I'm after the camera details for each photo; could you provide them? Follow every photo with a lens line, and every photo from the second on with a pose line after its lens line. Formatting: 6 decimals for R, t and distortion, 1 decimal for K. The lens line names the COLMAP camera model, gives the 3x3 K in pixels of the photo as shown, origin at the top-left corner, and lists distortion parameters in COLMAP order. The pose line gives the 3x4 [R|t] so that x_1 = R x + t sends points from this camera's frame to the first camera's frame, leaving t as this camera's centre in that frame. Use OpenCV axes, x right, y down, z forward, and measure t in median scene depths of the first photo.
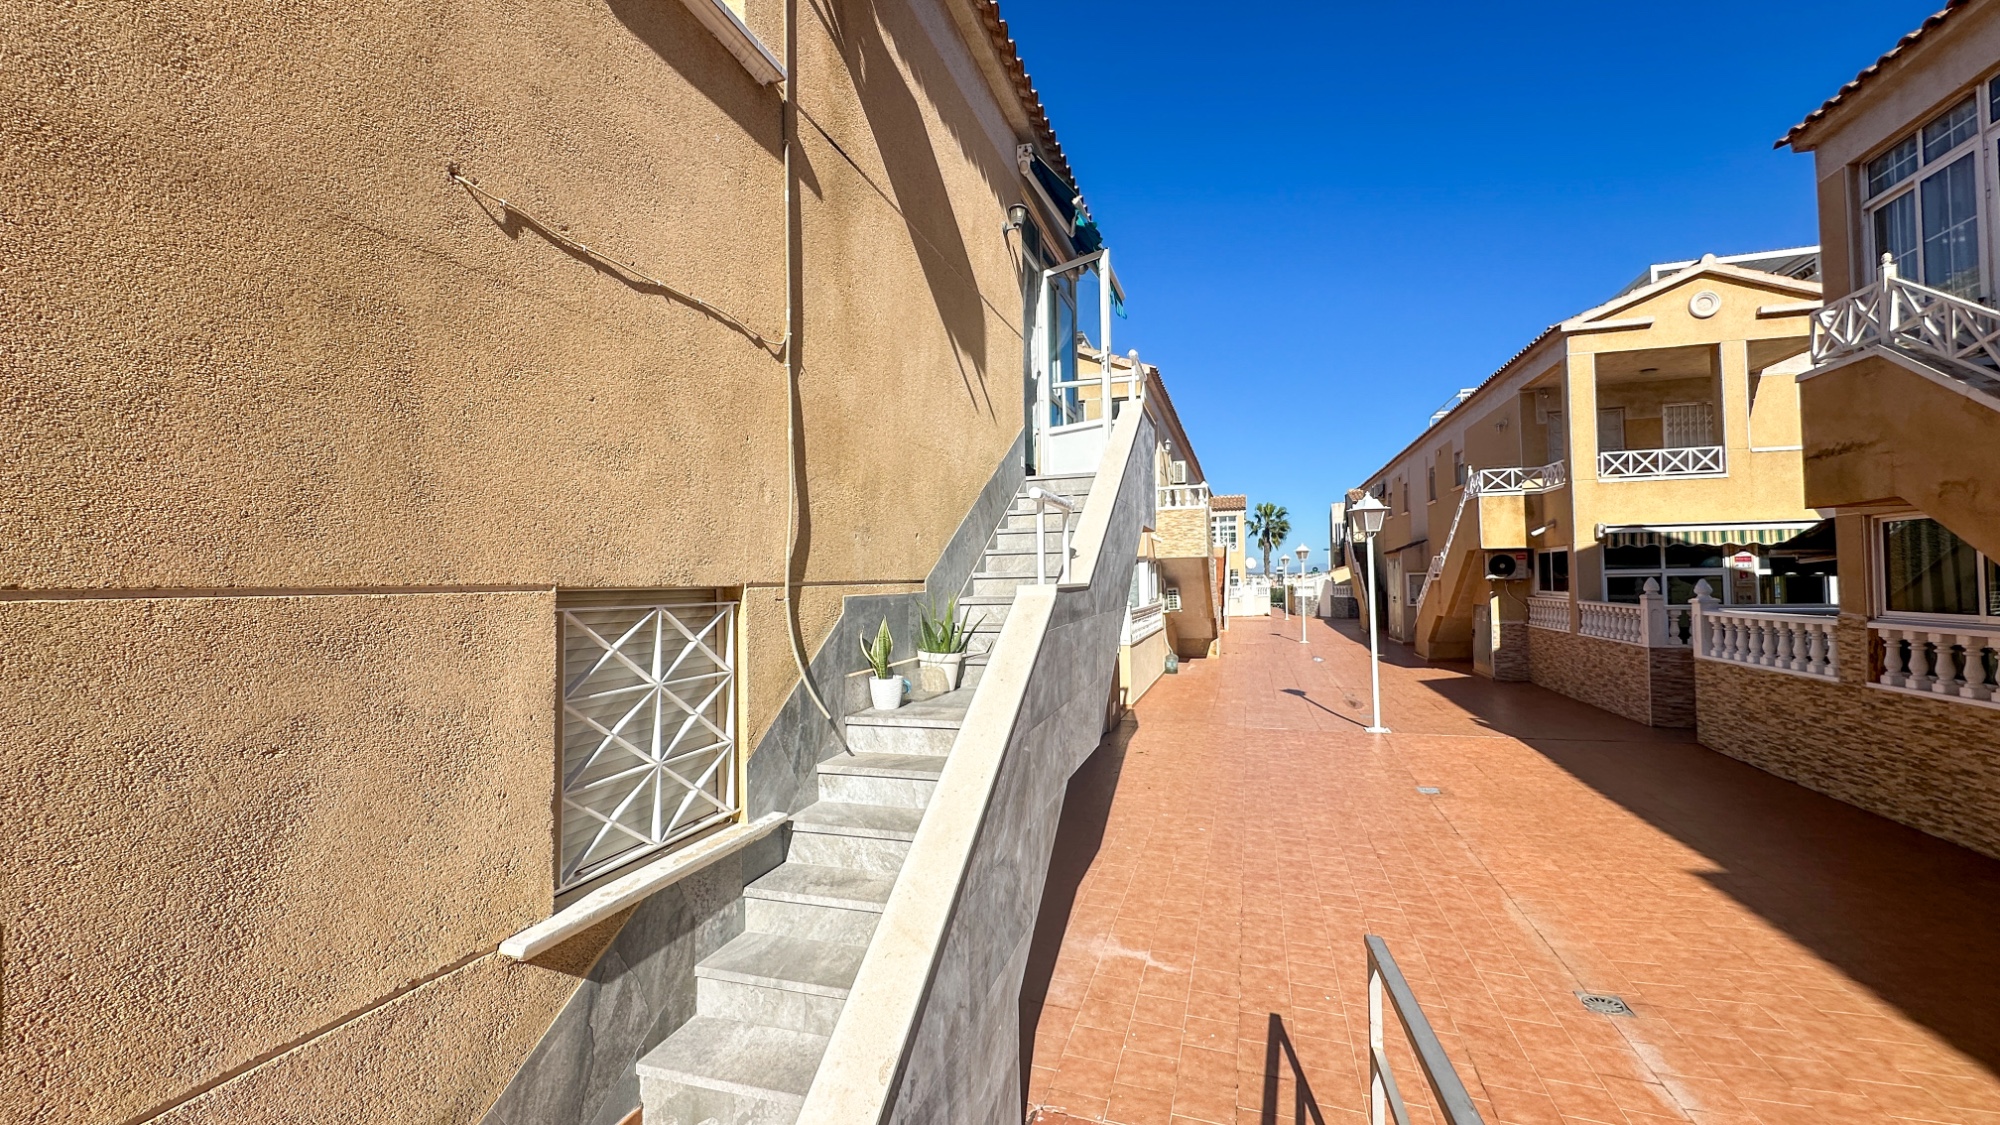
lens RADIAL K [[795.4, 0, 1001.1], [0, 795.4, 559.3], [0, 0, 1]] dist [-0.001139, 0.000238]
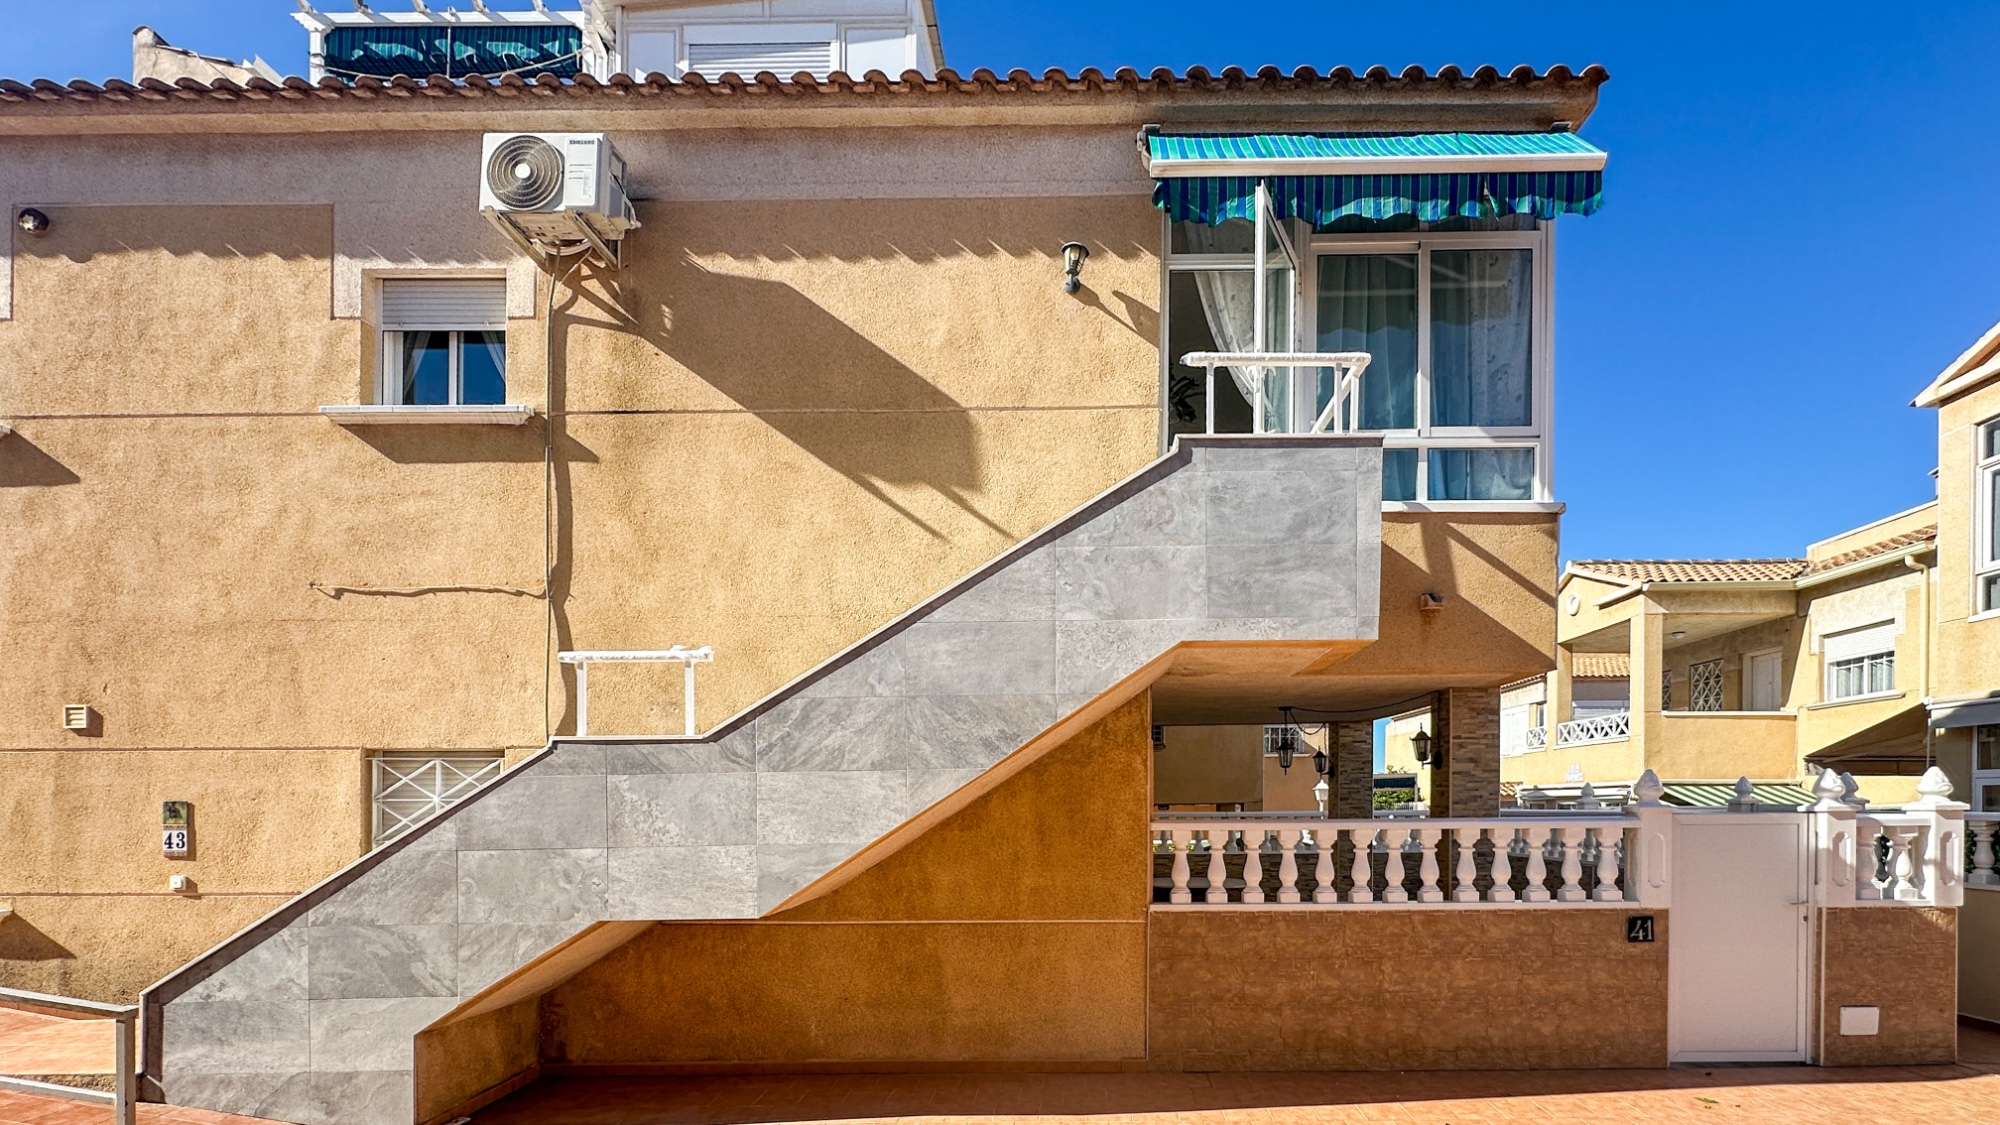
lens RADIAL K [[795.4, 0, 1001.1], [0, 795.4, 559.3], [0, 0, 1]] dist [-0.001139, 0.000238]
pose [[0.306730, 0.016430, -0.951655, 2.107049], [0.024640, 0.999379, 0.025195, -0.507407], [0.951478, -0.031177, 0.306134, 2.035552]]
